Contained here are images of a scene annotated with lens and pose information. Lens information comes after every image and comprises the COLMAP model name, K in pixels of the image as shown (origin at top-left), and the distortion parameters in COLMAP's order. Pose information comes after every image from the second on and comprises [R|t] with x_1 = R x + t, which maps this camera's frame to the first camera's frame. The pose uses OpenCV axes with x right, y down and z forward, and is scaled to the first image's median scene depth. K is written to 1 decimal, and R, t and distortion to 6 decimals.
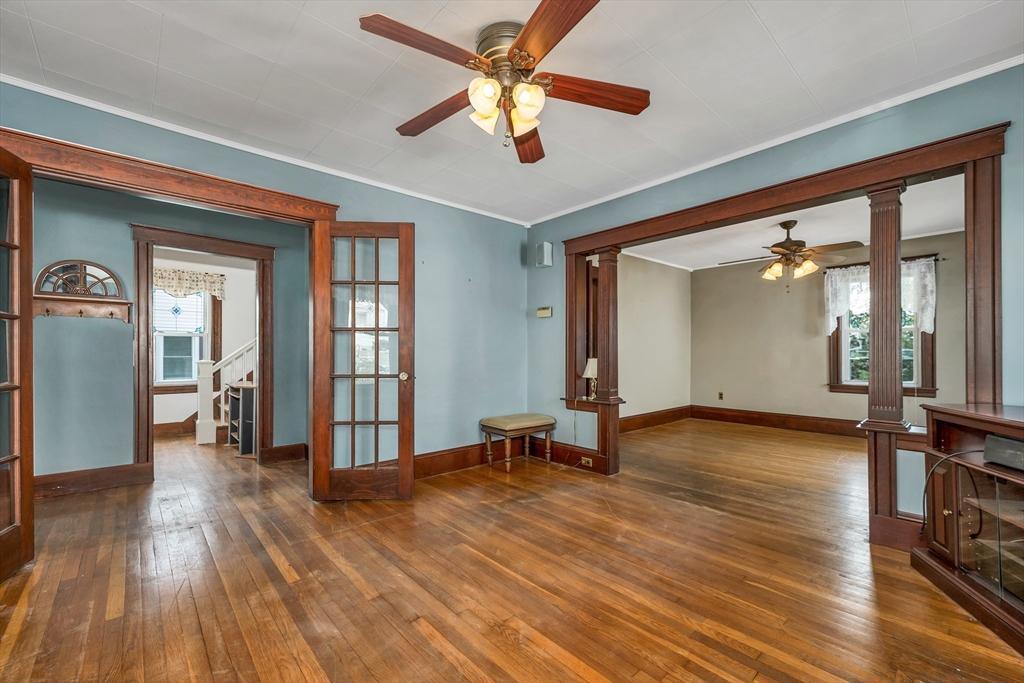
lens RADIAL K [[431.3, 0, 520.6], [0, 431.3, 345.2], [0, 0, 1]] dist [-0.001604, 0.000022]
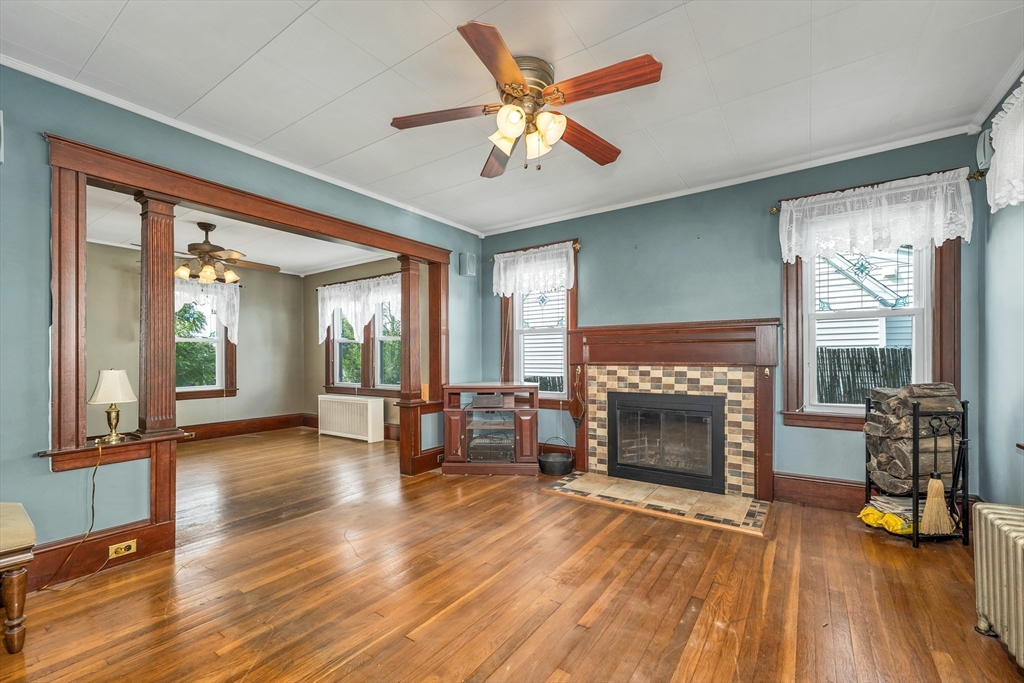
lens RADIAL K [[431.3, 0, 513.7], [0, 431.3, 351.2], [0, 0, 1]] dist [-0.001604, 0.000022]
pose [[-0.230991, 0.017394, 0.972800, -0.648594], [-0.009529, 0.999752, -0.020139, 0.014710], [-0.972909, -0.013922, -0.230768, 0.763939]]
